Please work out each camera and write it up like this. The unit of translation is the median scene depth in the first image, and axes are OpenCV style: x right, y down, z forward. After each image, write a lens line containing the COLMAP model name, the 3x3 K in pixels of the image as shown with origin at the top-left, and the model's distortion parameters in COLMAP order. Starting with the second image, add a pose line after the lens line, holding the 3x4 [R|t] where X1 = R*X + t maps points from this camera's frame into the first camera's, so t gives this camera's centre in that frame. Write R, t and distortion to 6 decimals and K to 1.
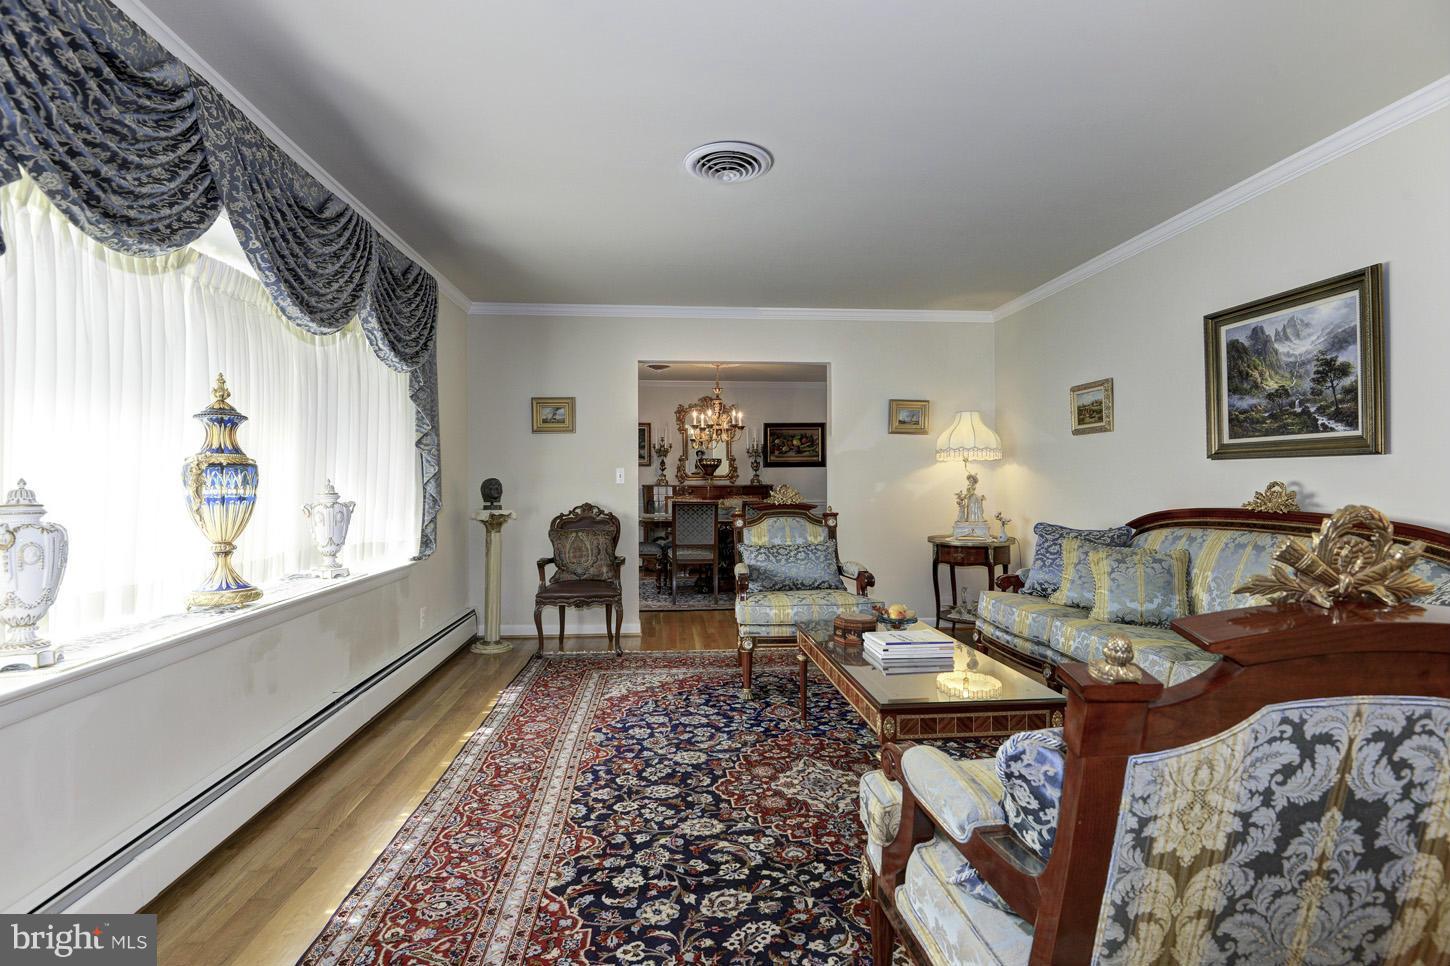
lens RADIAL K [[784.0, 0, 716.3], [0, 784.0, 471.6], [0, 0, 1]] dist [0.001850, -0.001055]
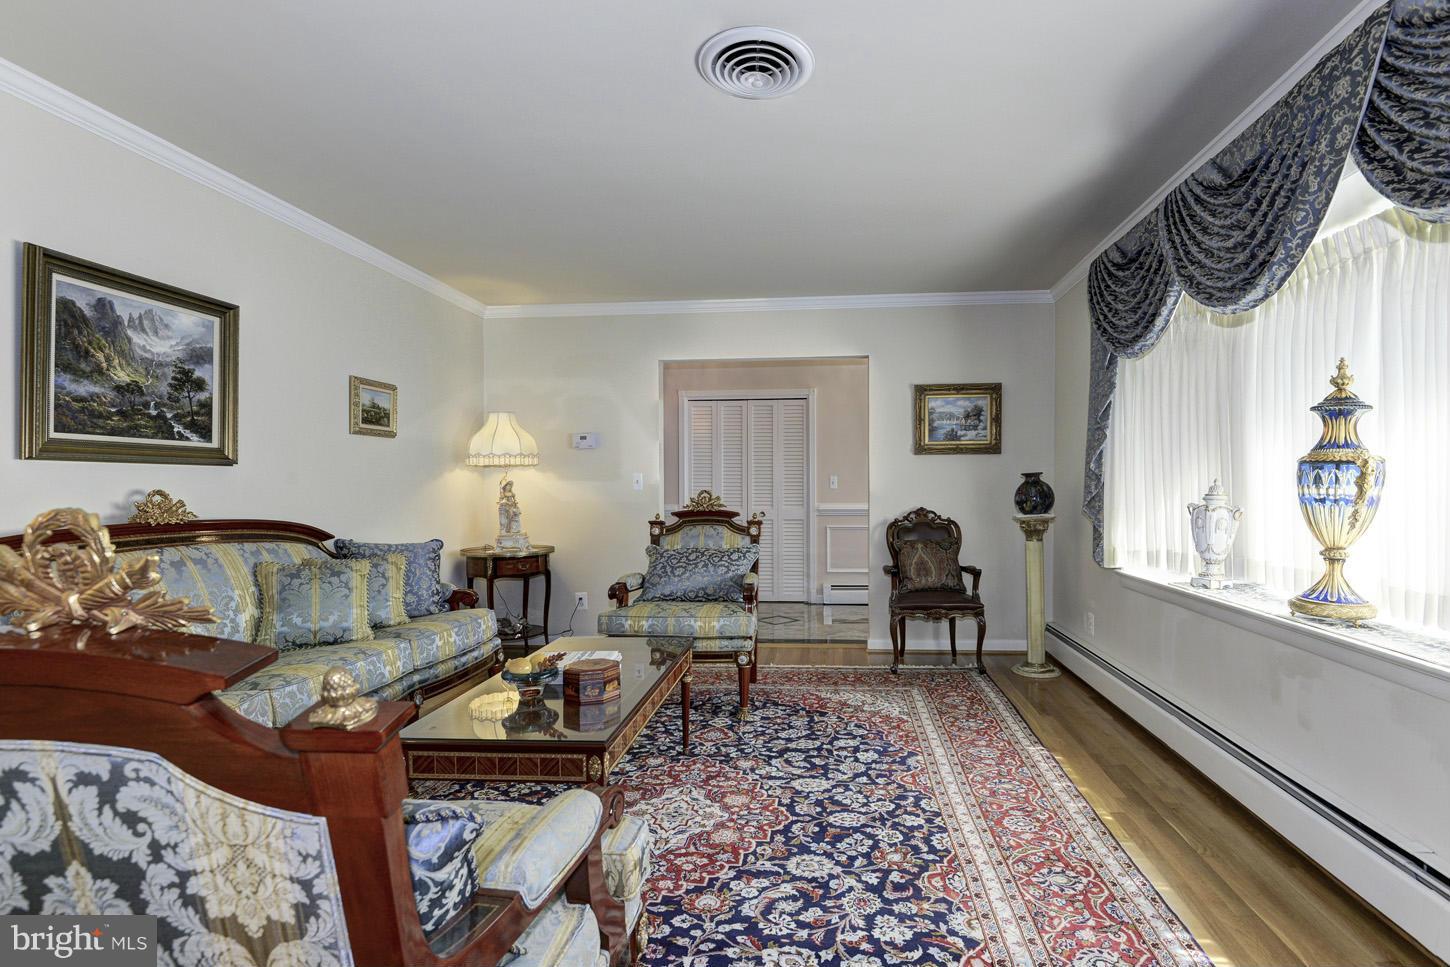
lens RADIAL K [[784.0, 0, 774.4], [0, 784.0, 491.0], [0, 0, 1]] dist [0.001850, -0.001055]
pose [[-0.989651, 0.007577, 0.143295, -0.114022], [0.007274, 0.999970, -0.002641, 0.021771], [-0.143311, -0.001571, -0.989676, 1.836756]]
